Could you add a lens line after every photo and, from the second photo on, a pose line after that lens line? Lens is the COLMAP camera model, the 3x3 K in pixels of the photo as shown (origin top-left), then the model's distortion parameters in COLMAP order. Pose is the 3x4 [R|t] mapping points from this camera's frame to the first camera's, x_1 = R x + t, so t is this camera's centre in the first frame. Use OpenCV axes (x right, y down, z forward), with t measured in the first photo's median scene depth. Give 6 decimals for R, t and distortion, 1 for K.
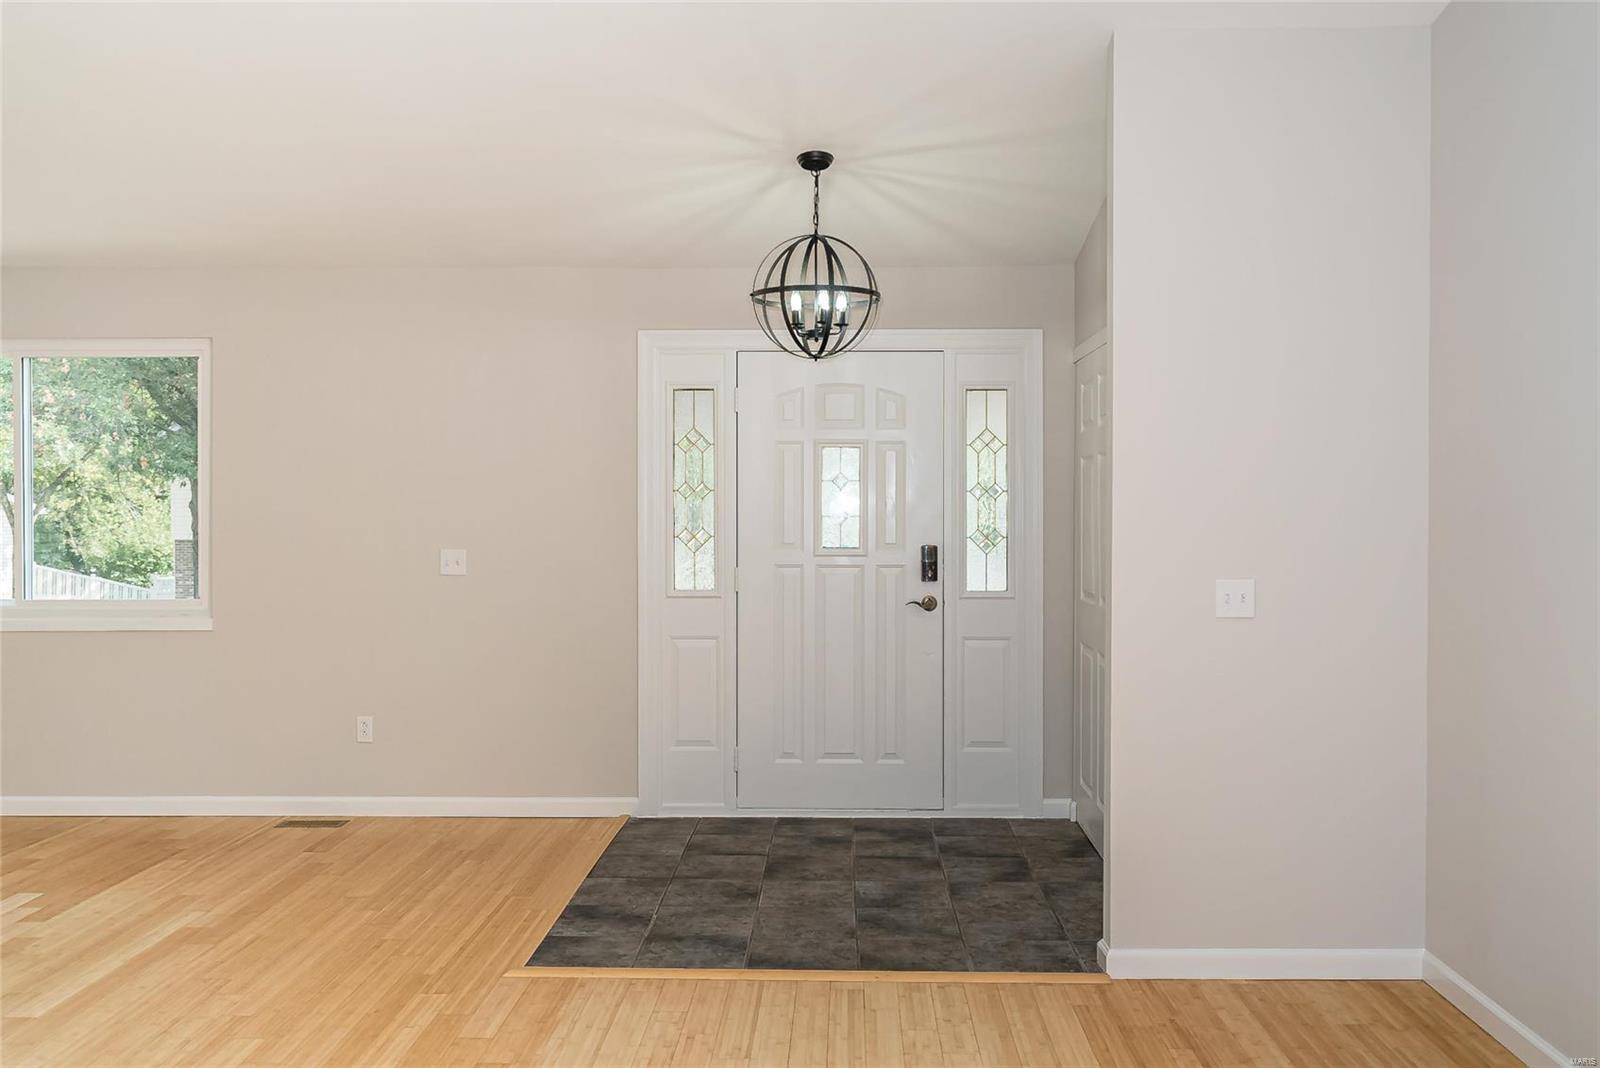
lens RADIAL K [[1322.3, 0, 805.3], [0, 1322.3, 529.0], [0, 0, 1]] dist [0.006947, 0.002031]
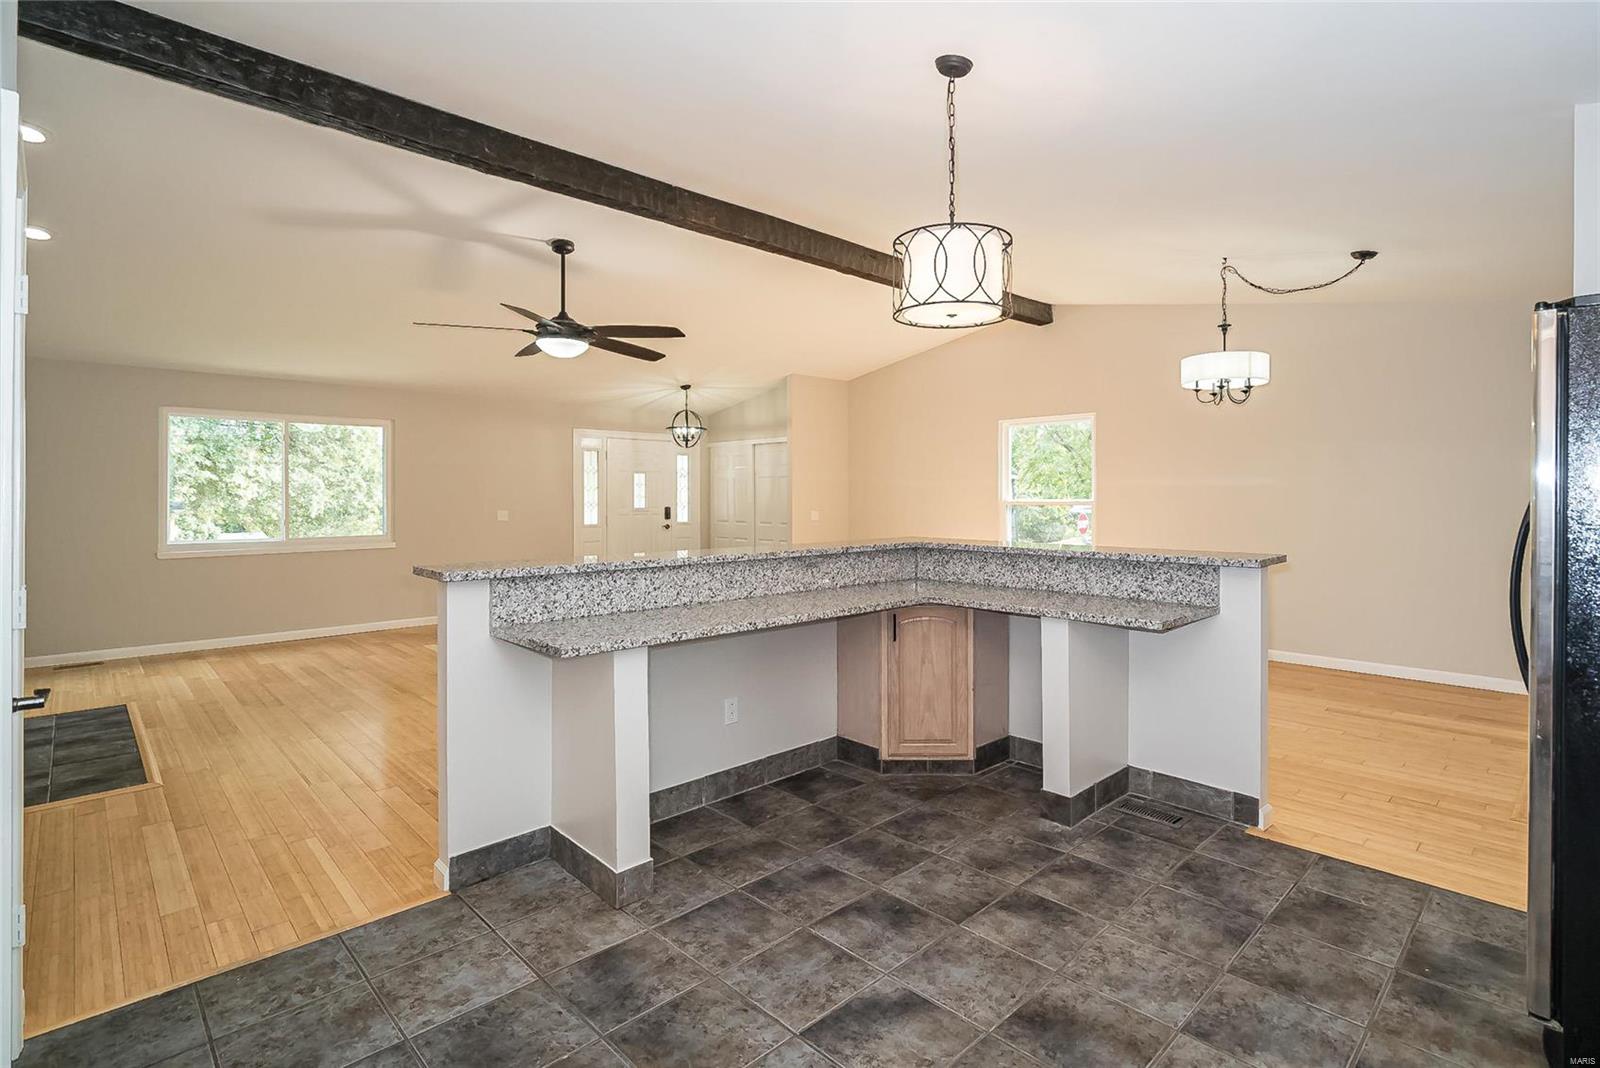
lens RADIAL K [[789.7, 0, 810.4], [0, 789.7, 505.1], [0, 0, 1]] dist [-0.004807, -0.000024]
pose [[0.715353, -0.009810, 0.698695, -0.906682], [0.014529, 0.999894, -0.000837, 0.014649], [-0.698613, 0.010750, 0.715419, -0.486571]]
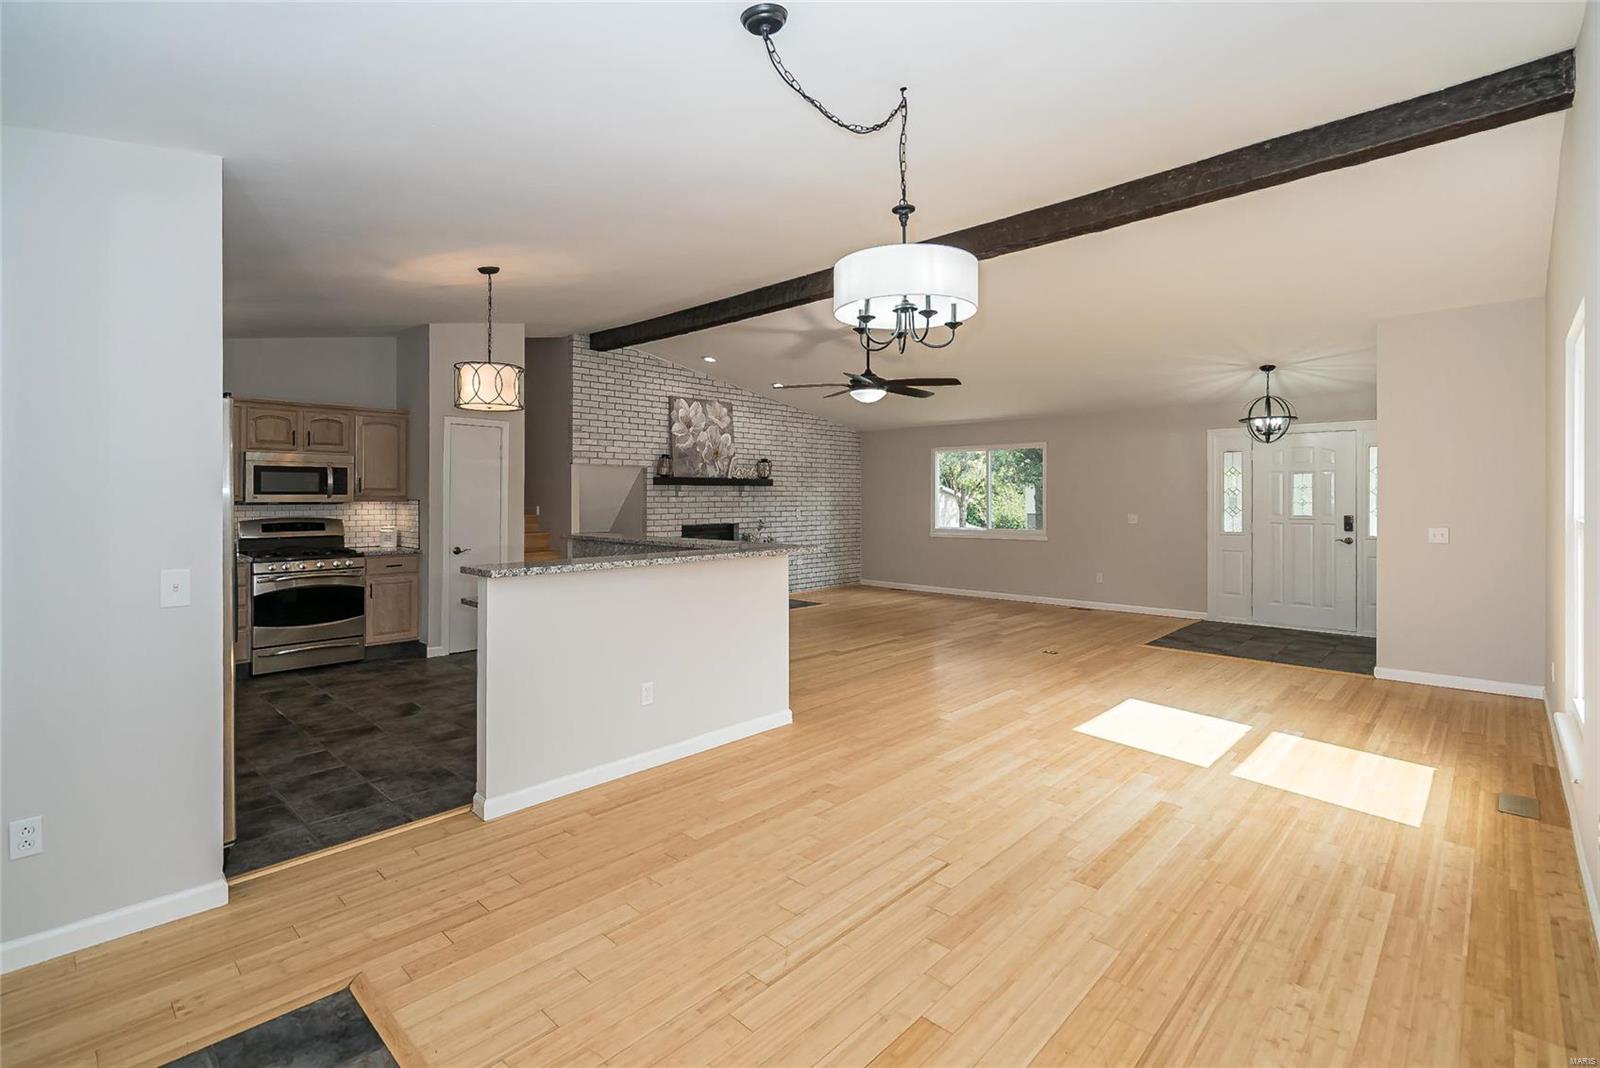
lens RADIAL K [[720.3, 0, 800.5], [0, 720.3, 489.9], [0, 0, 1]] dist [-0.007203, 0.000772]
pose [[0.733446, -0.007839, -0.679702, 0.241265], [-0.010819, 0.999672, -0.023204, 0.007061], [0.679661, 0.024372, 0.733121, -0.552582]]
